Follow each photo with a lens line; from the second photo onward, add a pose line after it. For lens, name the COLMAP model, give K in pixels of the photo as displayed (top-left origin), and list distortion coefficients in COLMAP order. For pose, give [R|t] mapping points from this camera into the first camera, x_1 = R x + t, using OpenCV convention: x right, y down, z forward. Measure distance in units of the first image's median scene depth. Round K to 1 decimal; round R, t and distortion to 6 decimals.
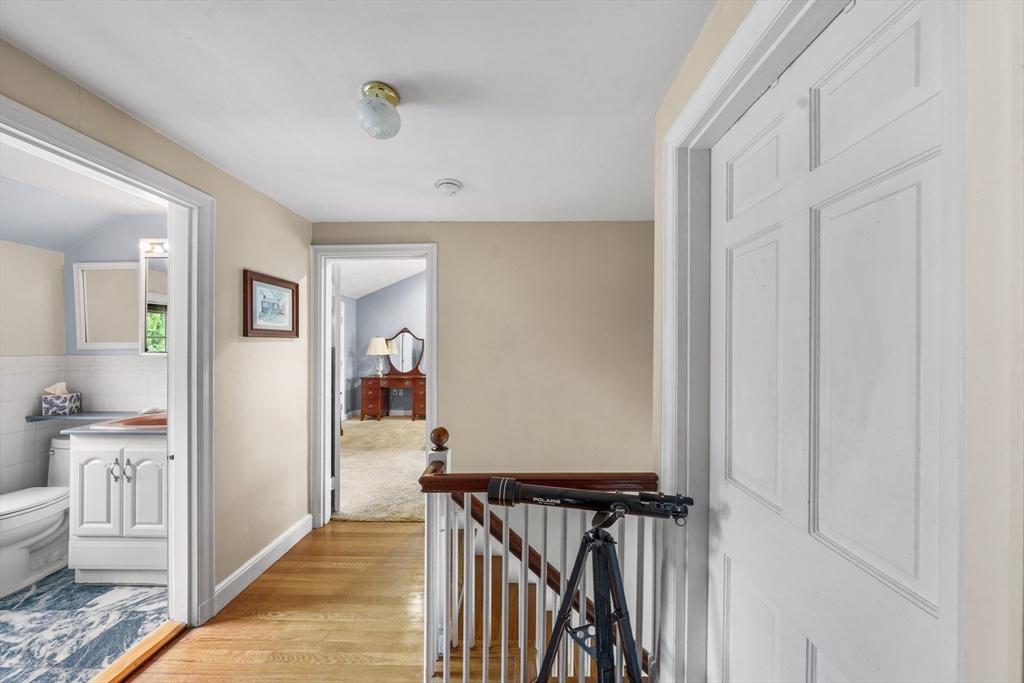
lens RADIAL K [[340.4, 0, 512.5], [0, 340.4, 347.1], [0, 0, 1]] dist [-0.008104, 0.000549]
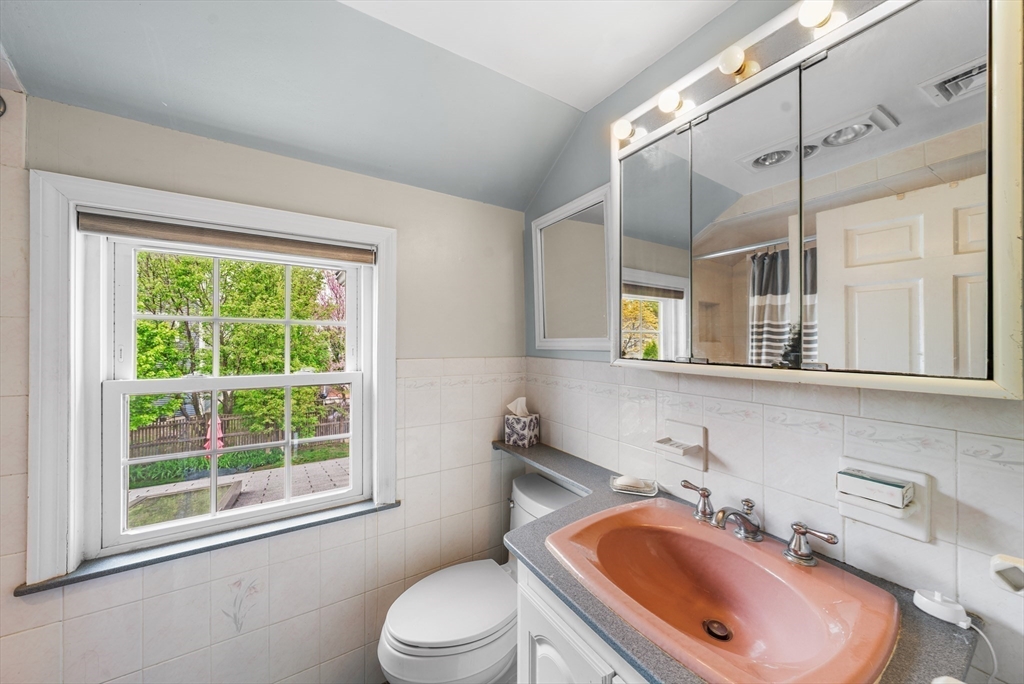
lens RADIAL K [[369.5, 0, 514.1], [0, 369.5, 337.1], [0, 0, 1]] dist [0.000746, -0.000003]
pose [[0.539292, -0.003406, -0.842112, -0.730234], [0.004950, 0.999987, -0.000874, -0.016358], [0.842105, -0.003697, 0.539302, 0.591792]]
